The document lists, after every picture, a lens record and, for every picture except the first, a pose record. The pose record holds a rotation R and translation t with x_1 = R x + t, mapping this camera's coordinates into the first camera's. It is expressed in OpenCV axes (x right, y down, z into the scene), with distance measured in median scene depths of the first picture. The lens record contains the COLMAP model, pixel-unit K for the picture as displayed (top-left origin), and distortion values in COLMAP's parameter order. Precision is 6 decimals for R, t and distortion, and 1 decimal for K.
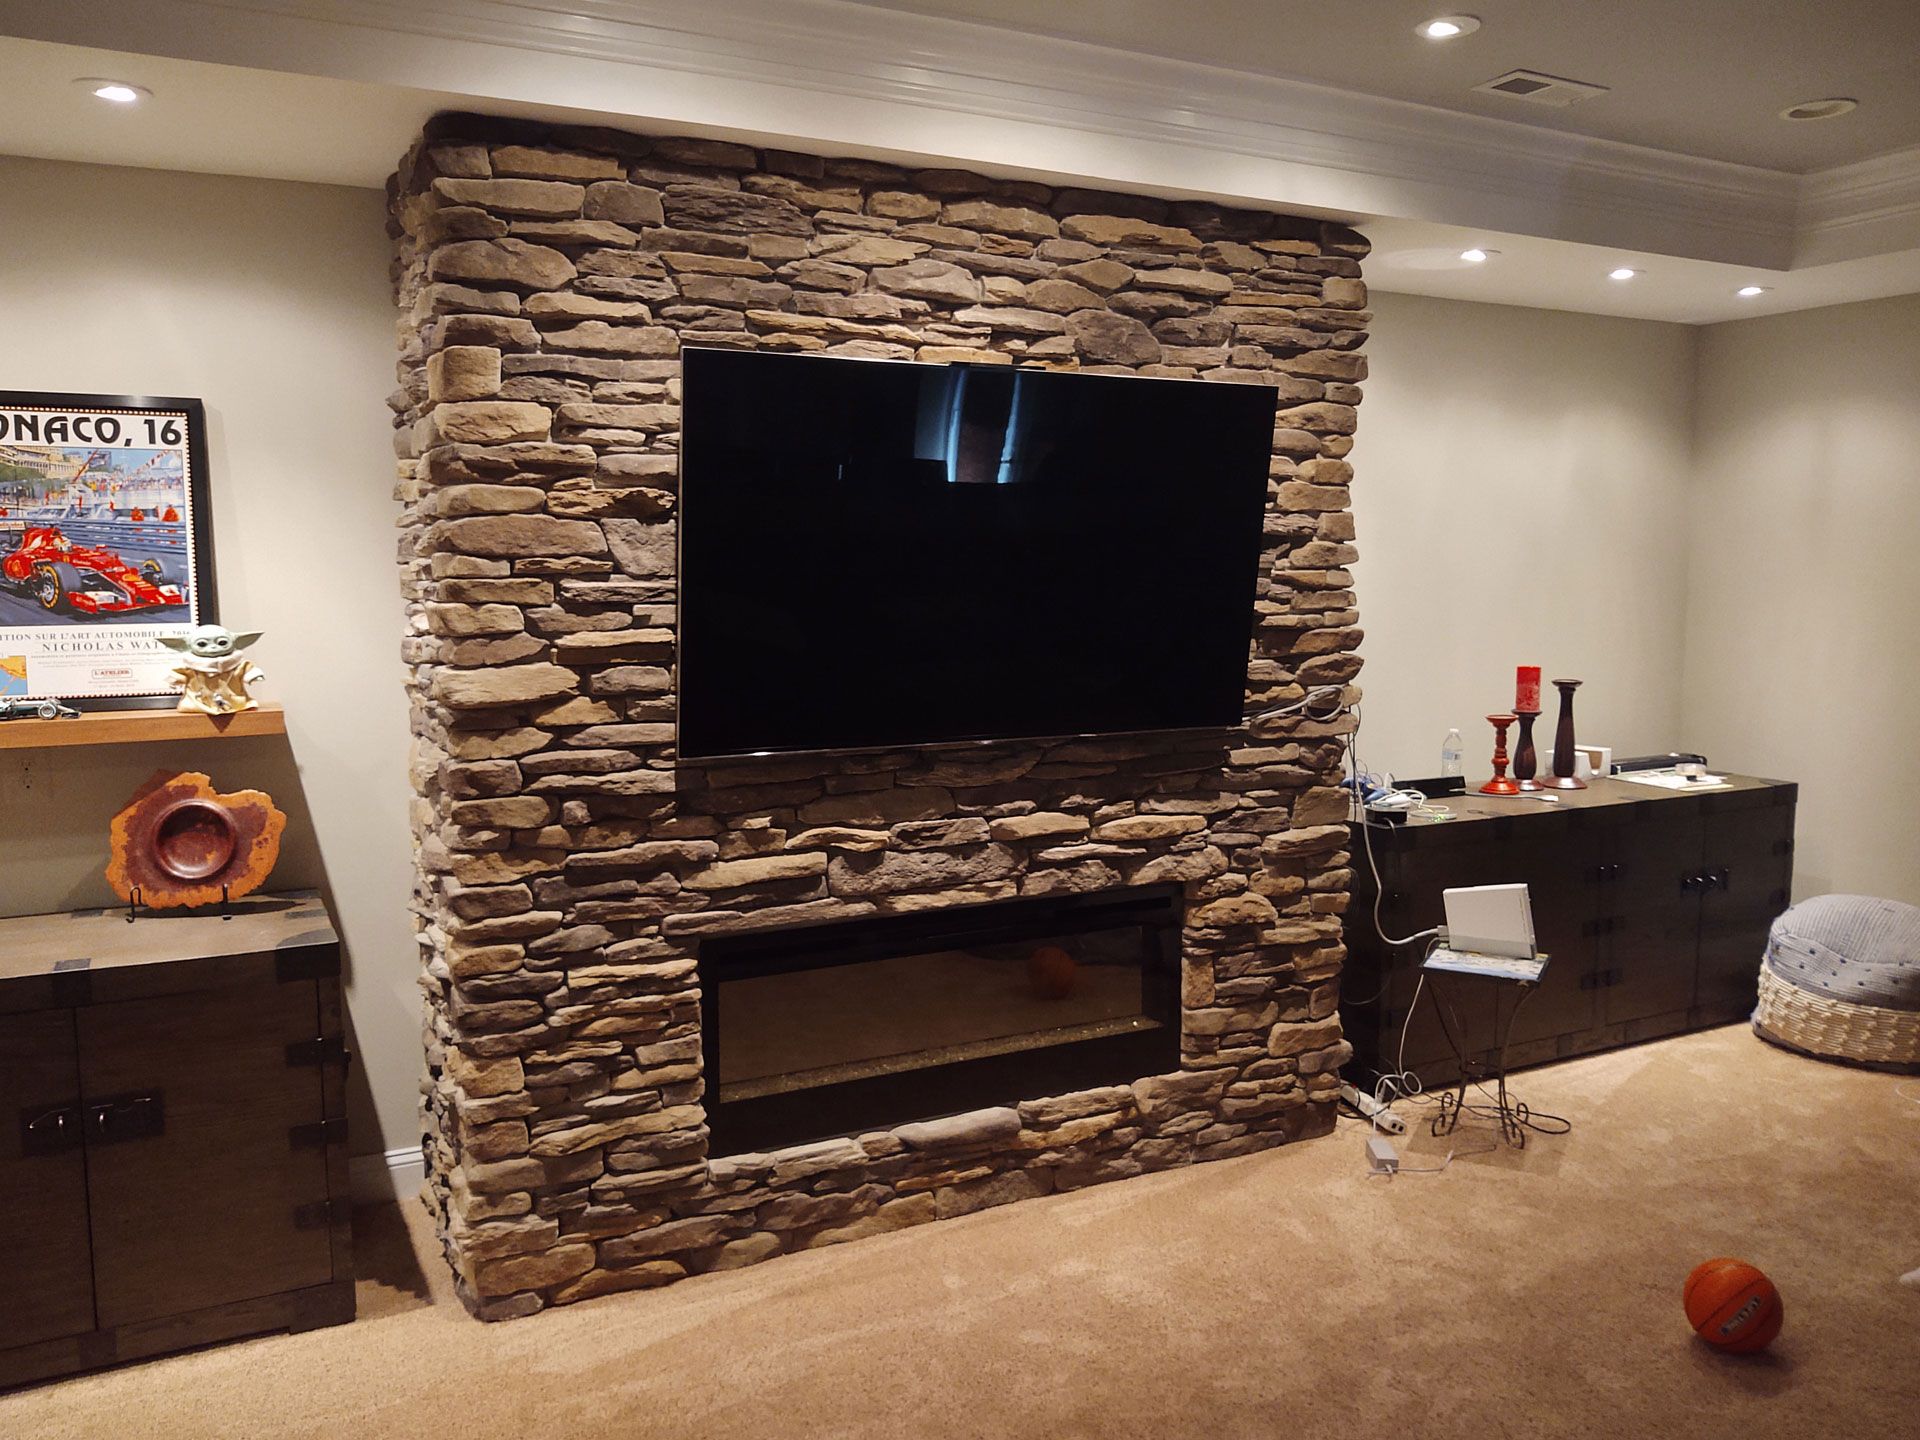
lens RADIAL K [[1488.0, 0, 960.0], [0, 1488.0, 720.0], [0, 0, 1]] dist [0.104828, -0.249403]
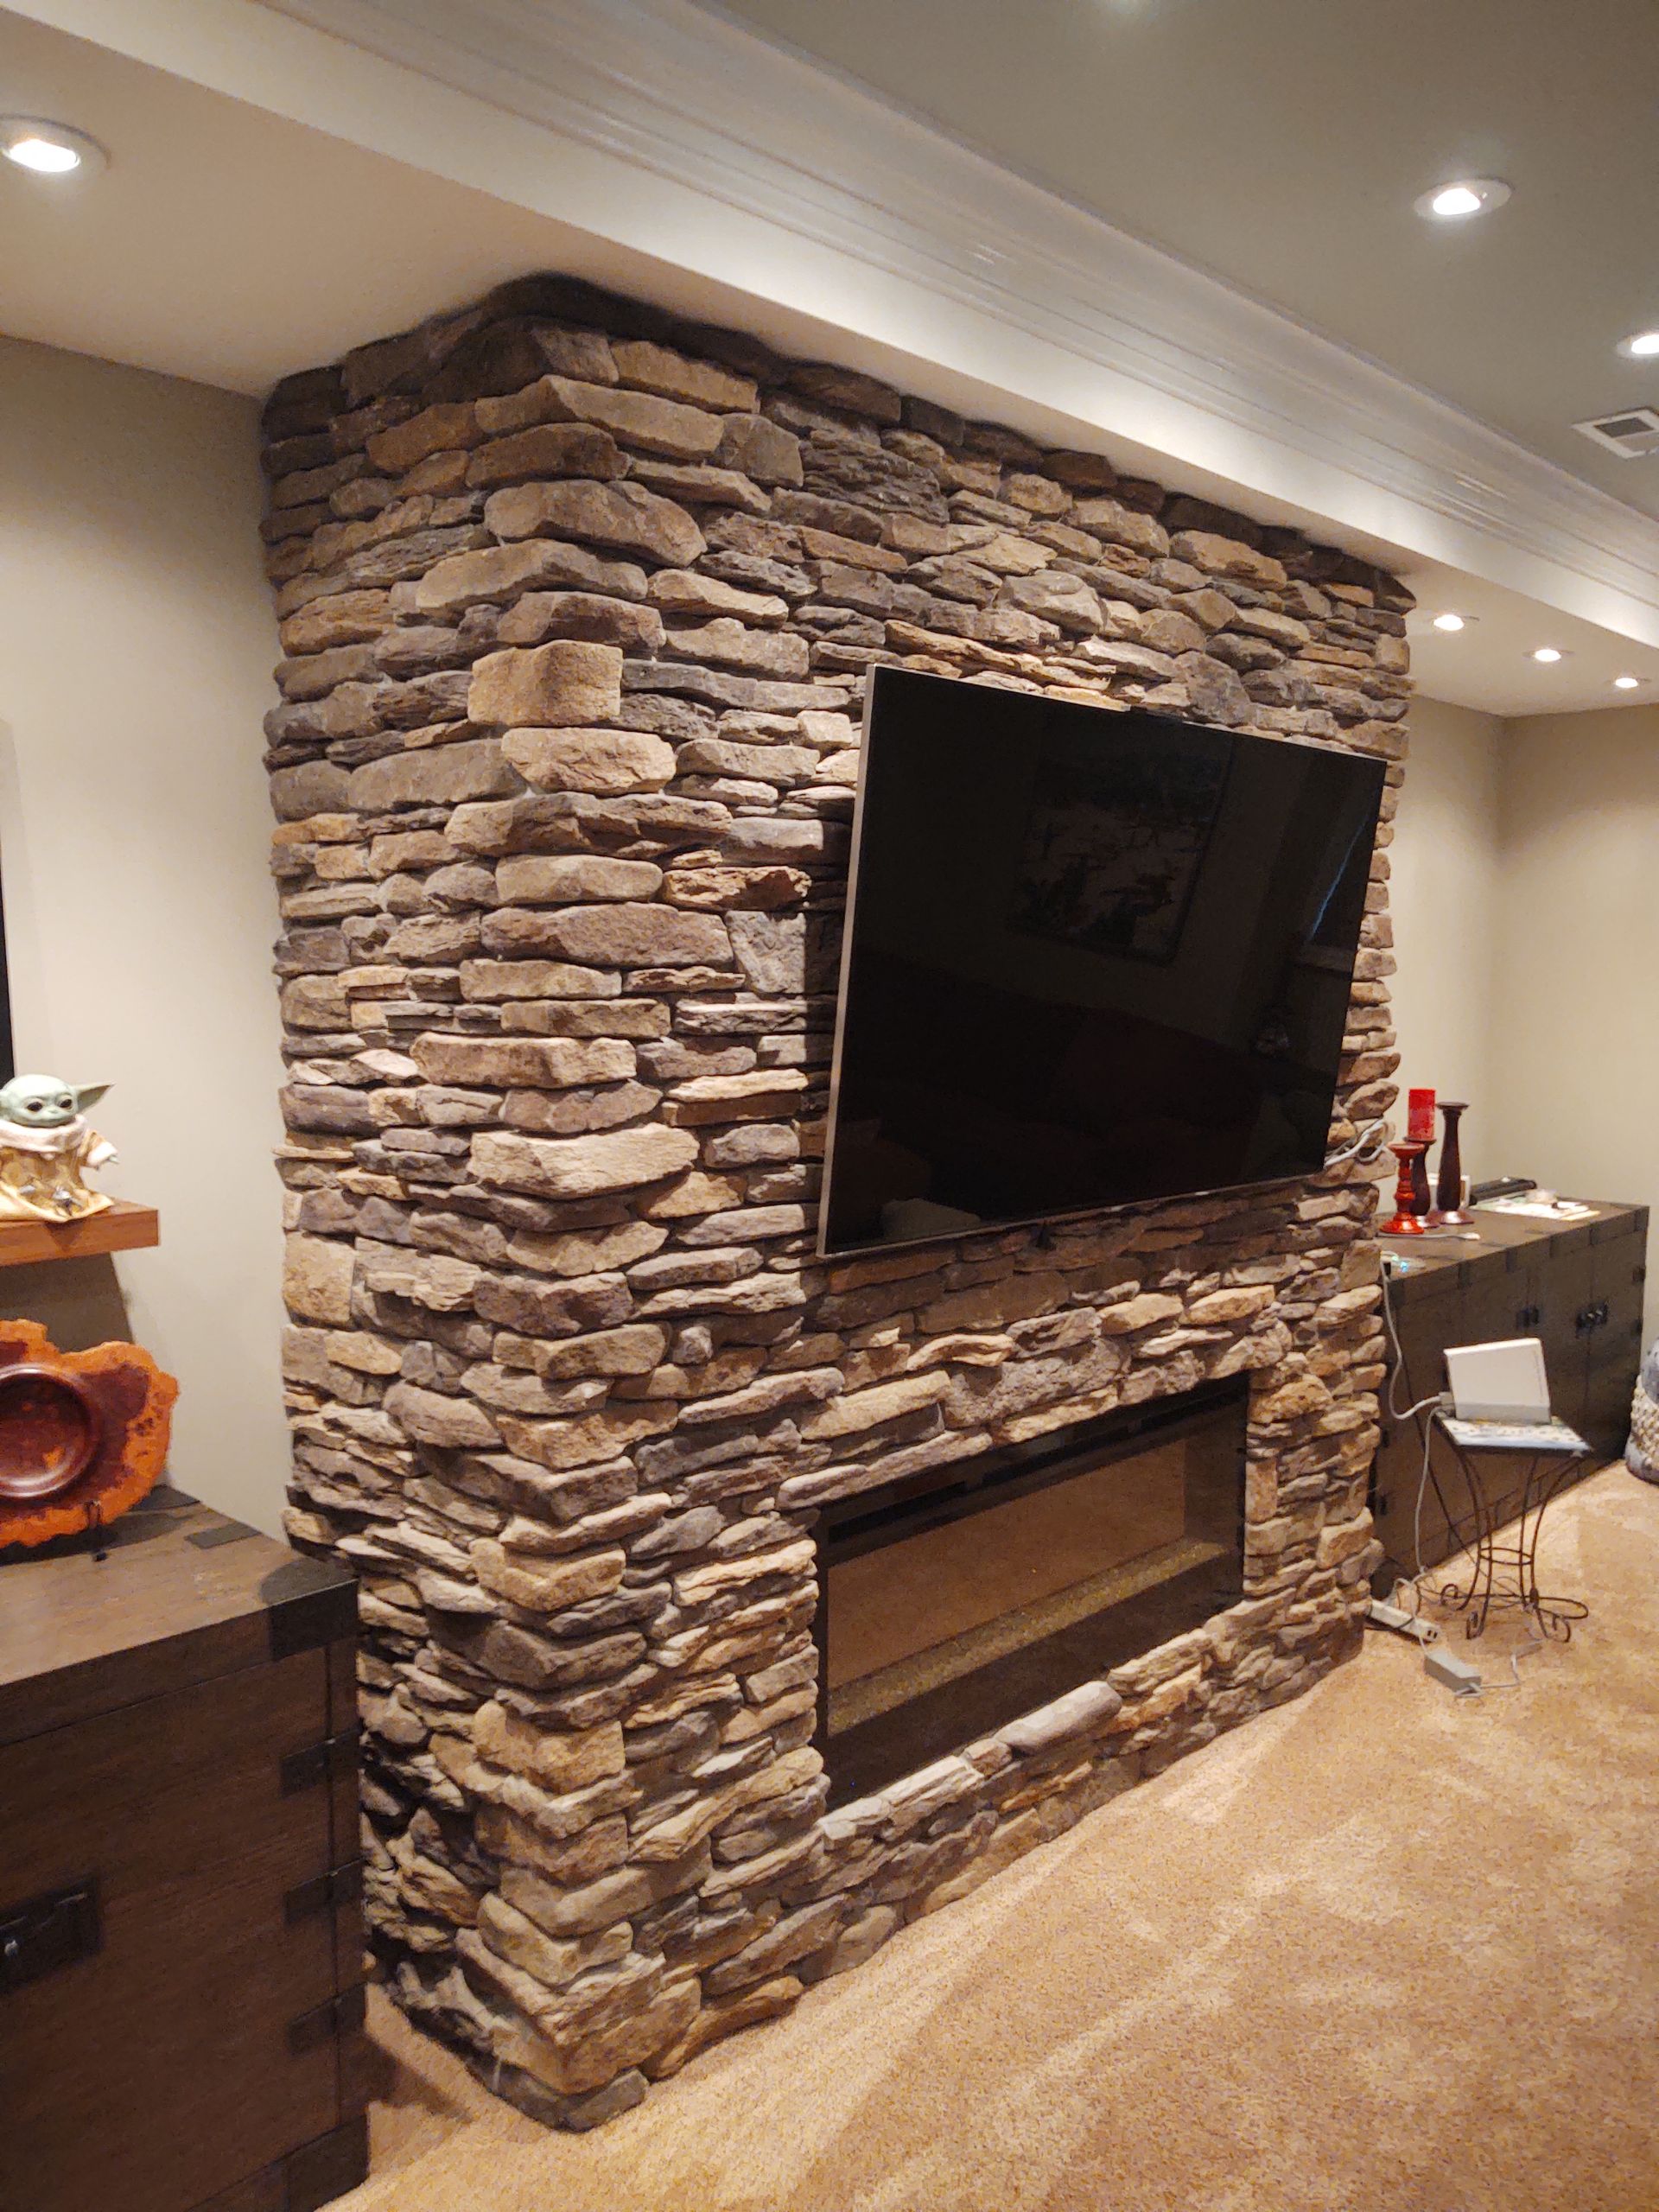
lens RADIAL K [[1687.2, 0, 877.0], [0, 1687.2, 1127.9], [0, 0, 1]] dist [0.079310, -0.134548]
pose [[0.941542, -0.026655, 0.335840, -0.406244], [0.029123, 0.999573, -0.002315, -0.029673], [-0.335635, 0.011960, 0.941916, 0.236751]]
